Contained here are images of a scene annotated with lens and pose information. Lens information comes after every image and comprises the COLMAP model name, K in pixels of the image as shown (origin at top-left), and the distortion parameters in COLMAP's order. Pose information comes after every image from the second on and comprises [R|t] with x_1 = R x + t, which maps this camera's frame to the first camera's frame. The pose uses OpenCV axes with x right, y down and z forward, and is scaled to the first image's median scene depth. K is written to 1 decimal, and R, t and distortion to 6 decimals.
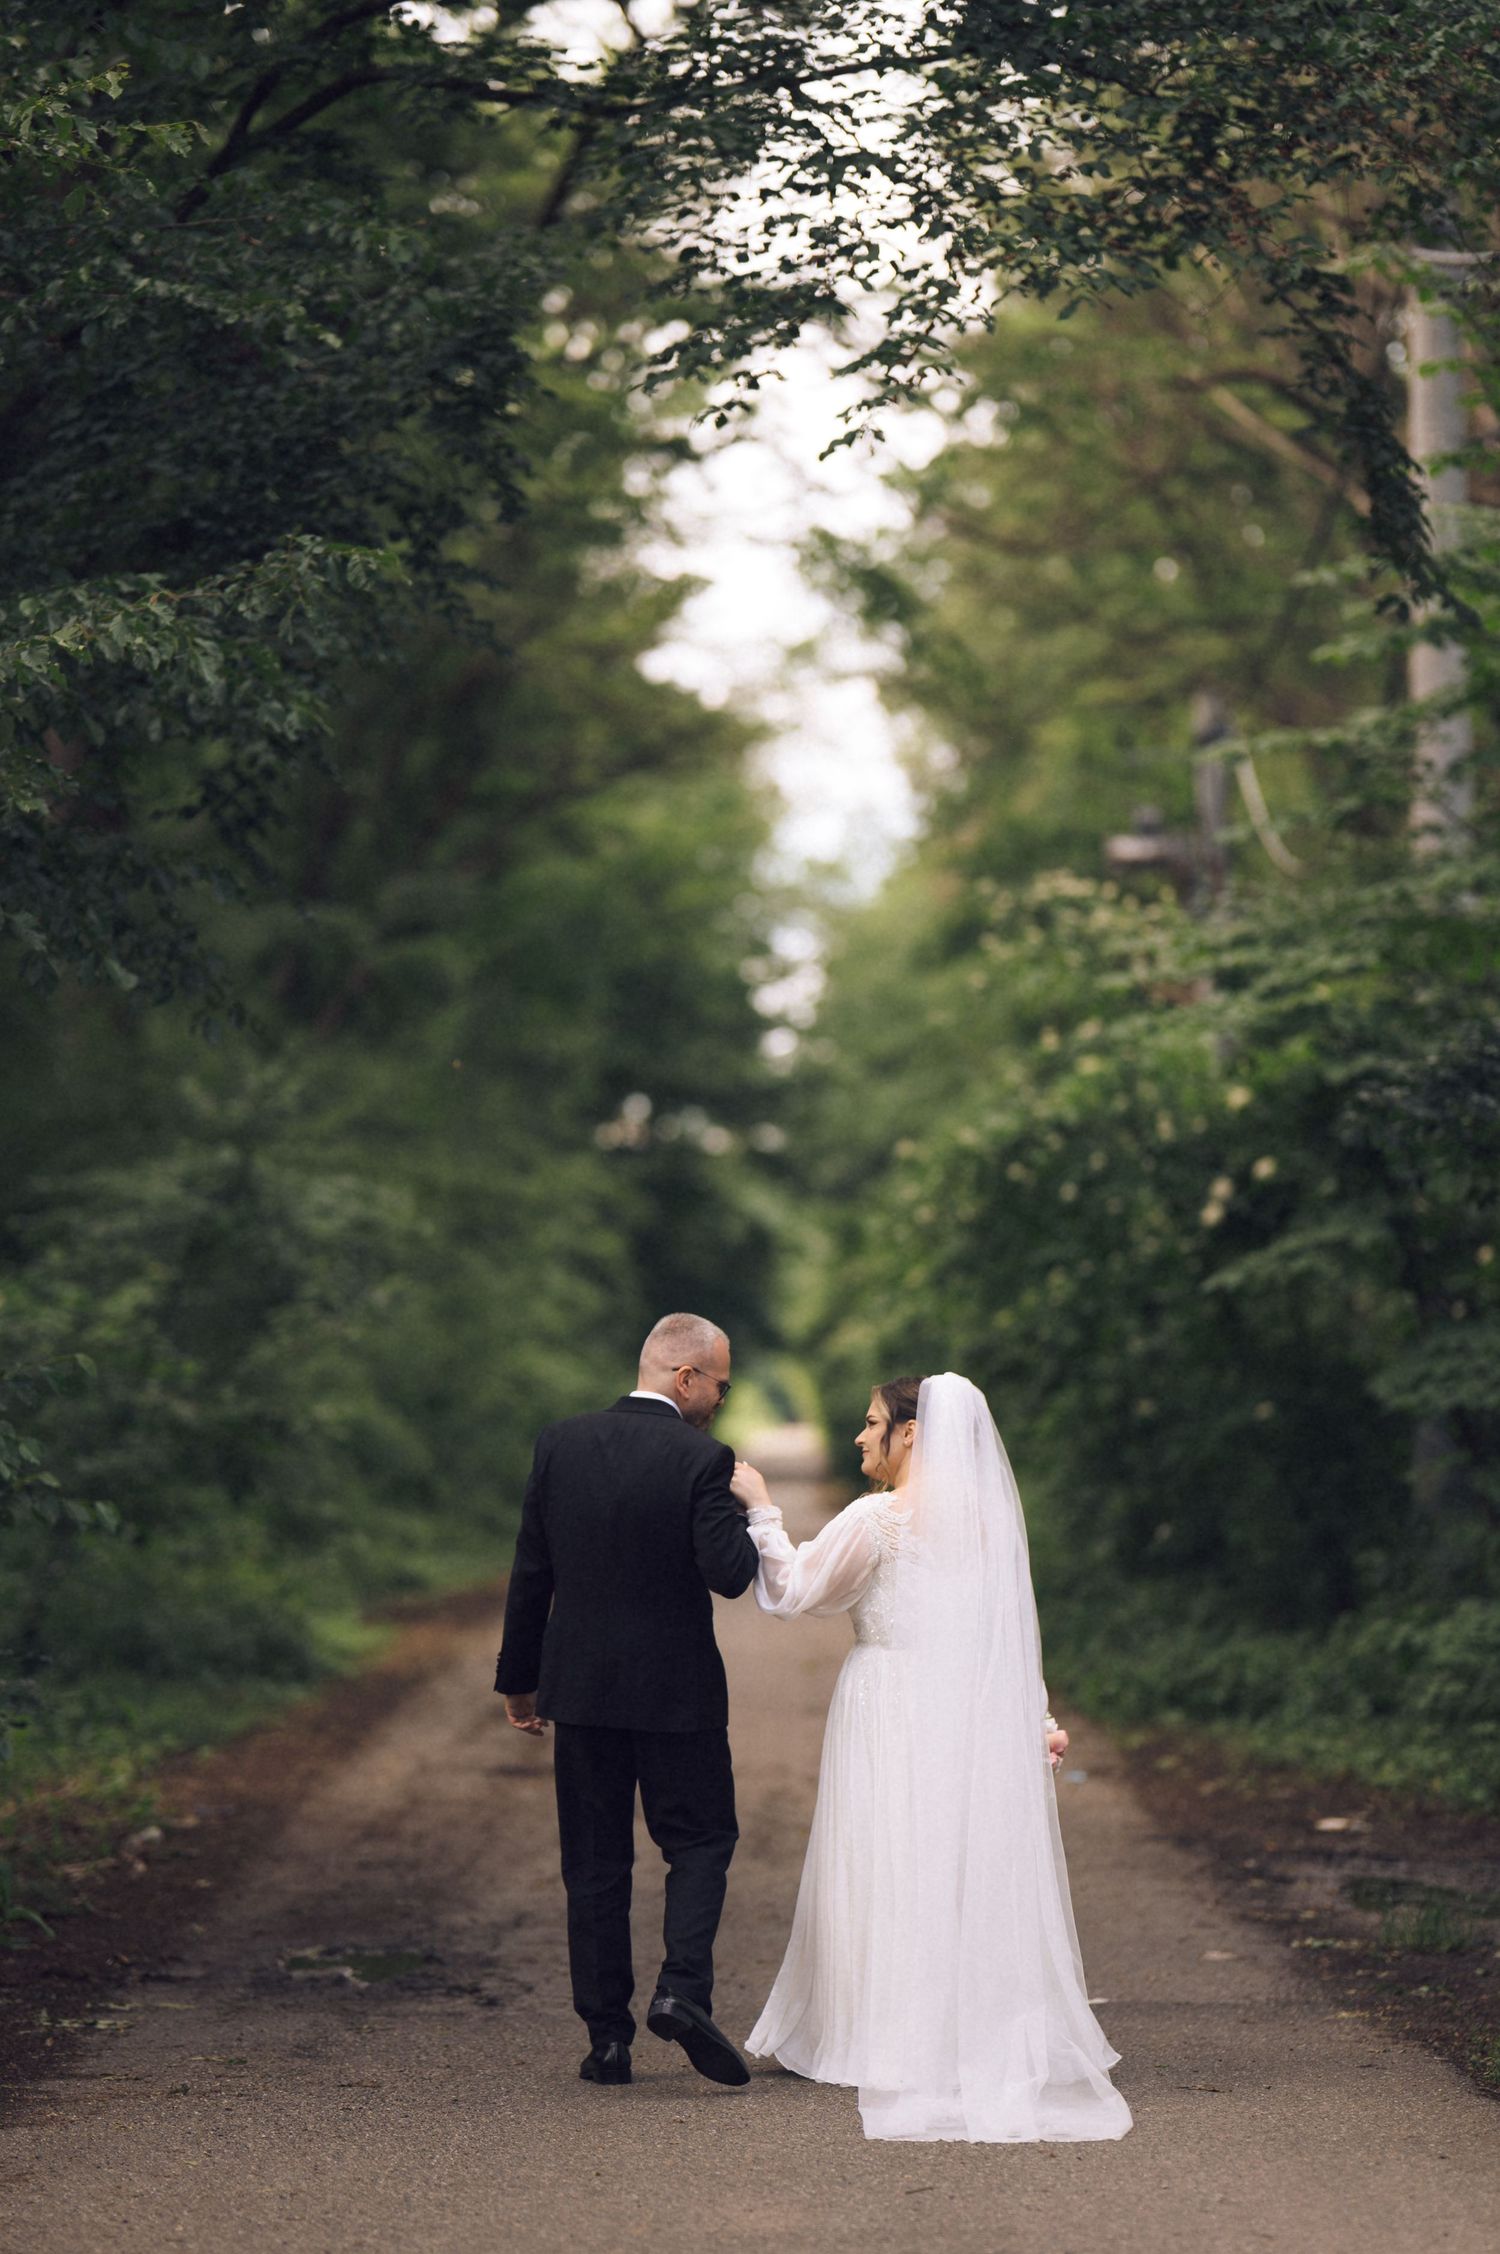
lens RADIAL K [[5550.6, 0, 750.0], [0, 5550.6, 1127.0], [0, 0, 1]] dist [-0.175277, 1.467945]
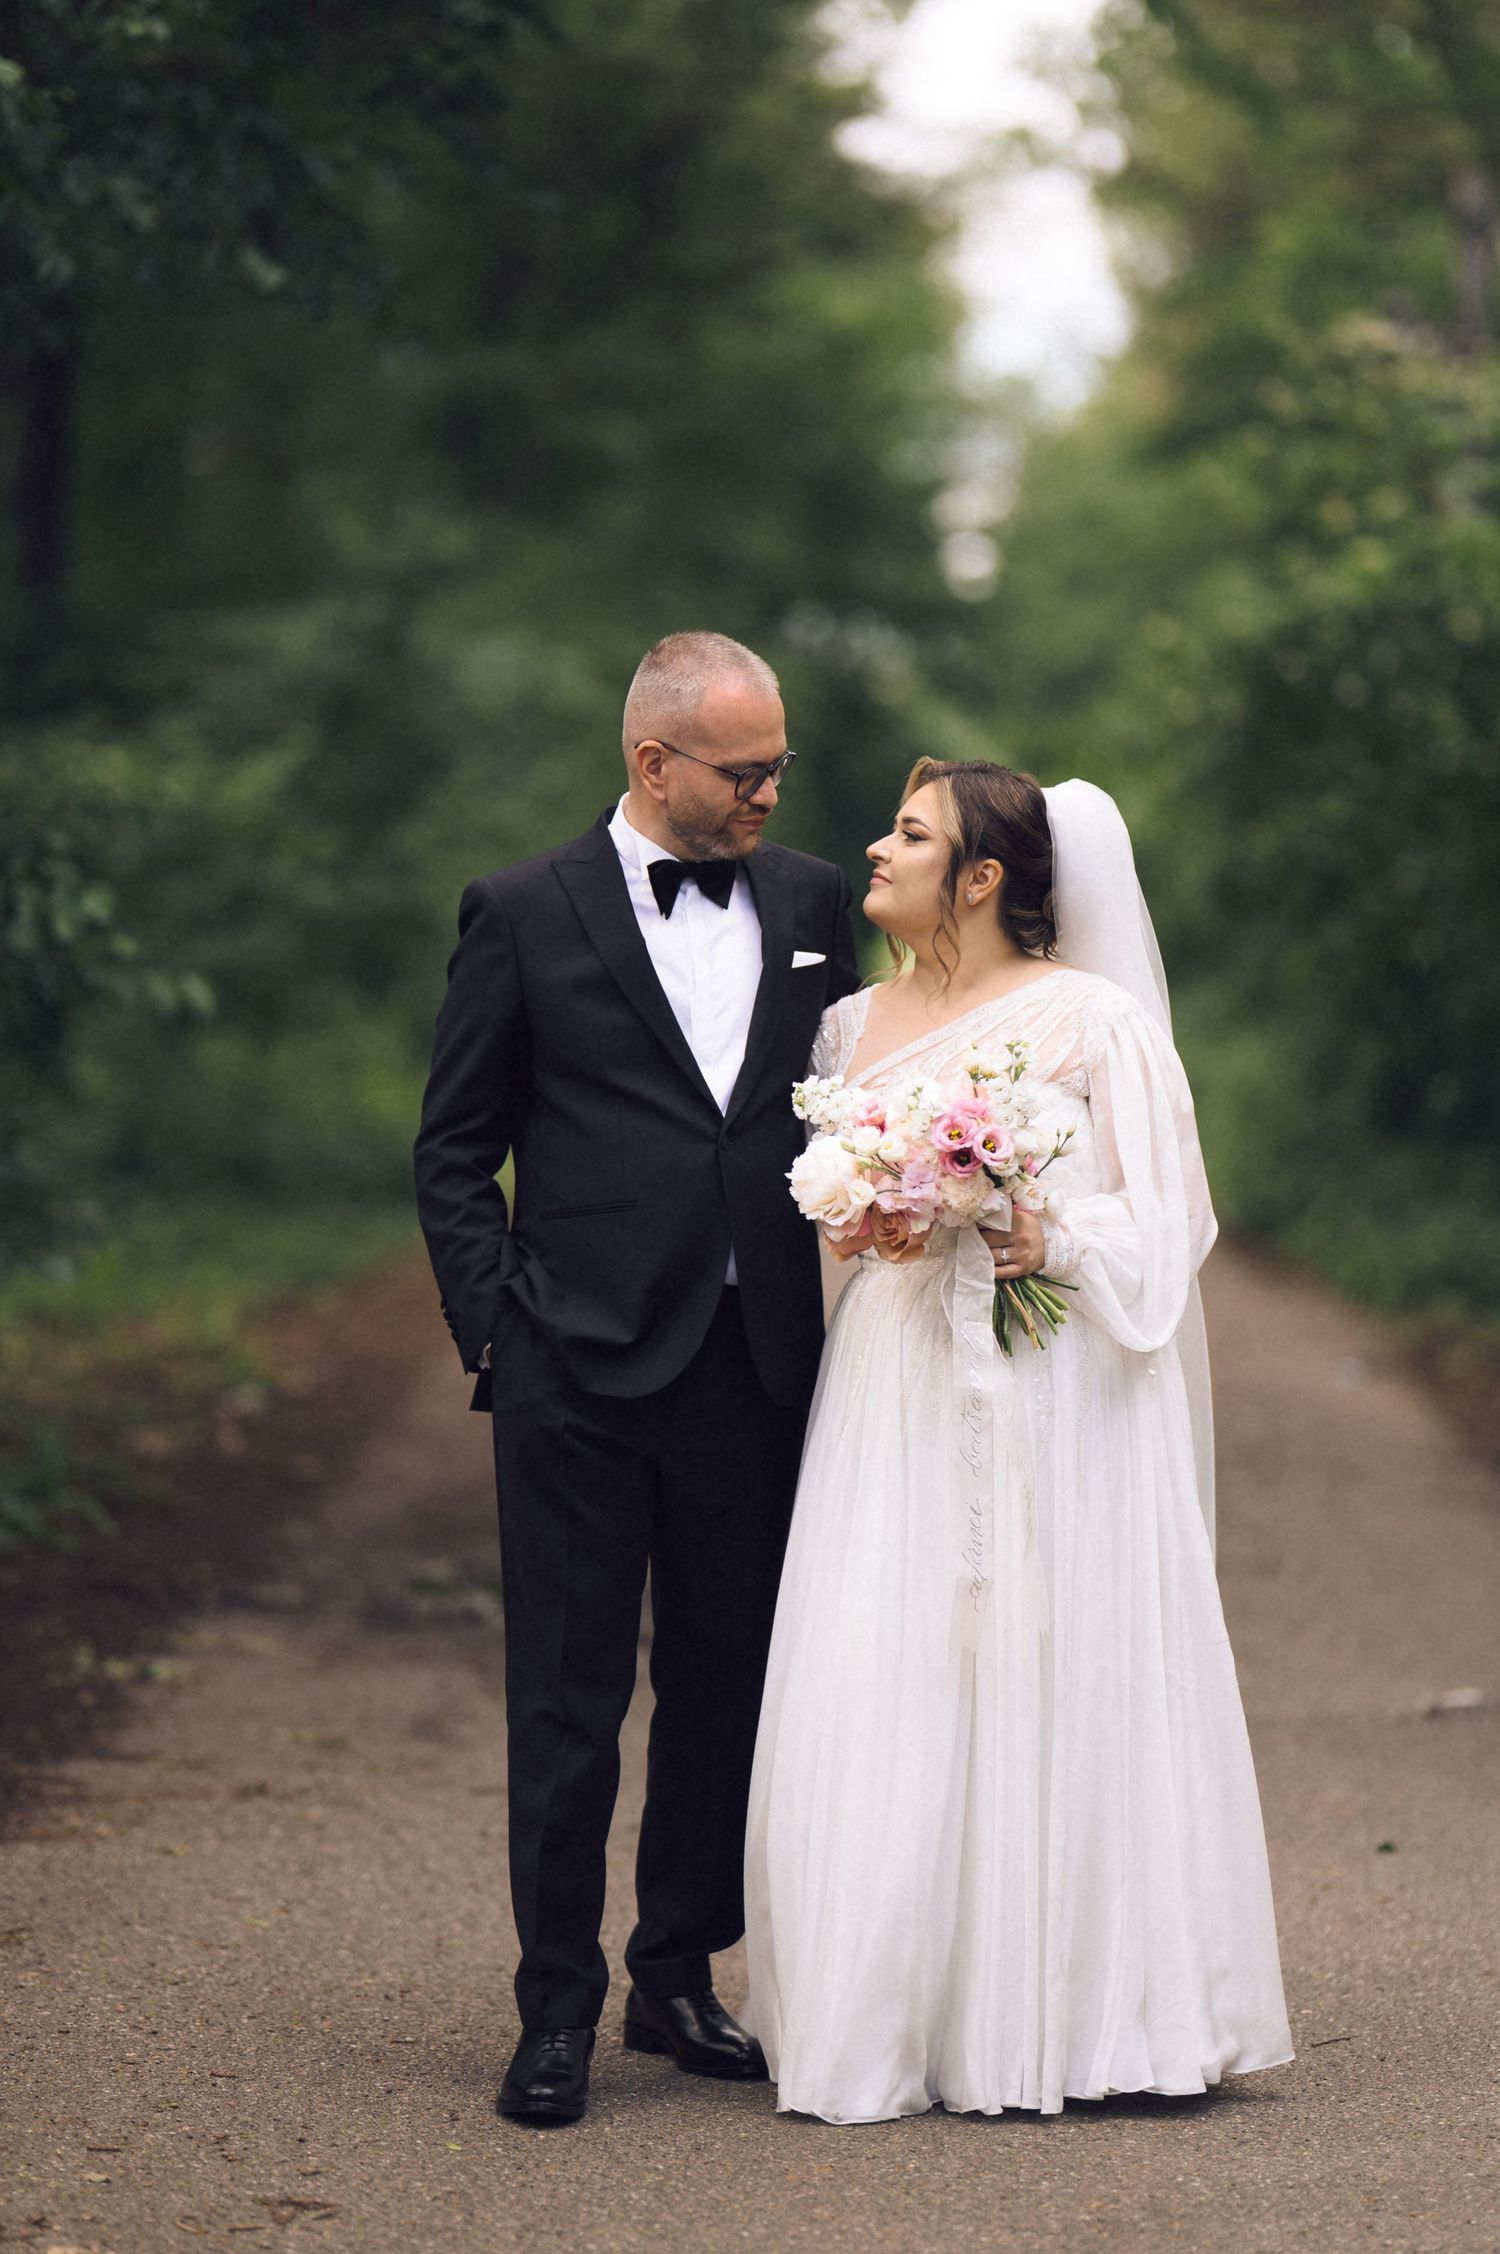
lens RADIAL K [[5379.1, 0, 750.0], [0, 5379.1, 1127.0], [0, 0, 1]] dist [-0.008263, 0.789360]
pose [[0.998534, 0.049406, -0.022117, -0.017917], [-0.047384, 0.995329, 0.084117, 0.016701], [0.026170, -0.082946, 0.996210, 0.203140]]
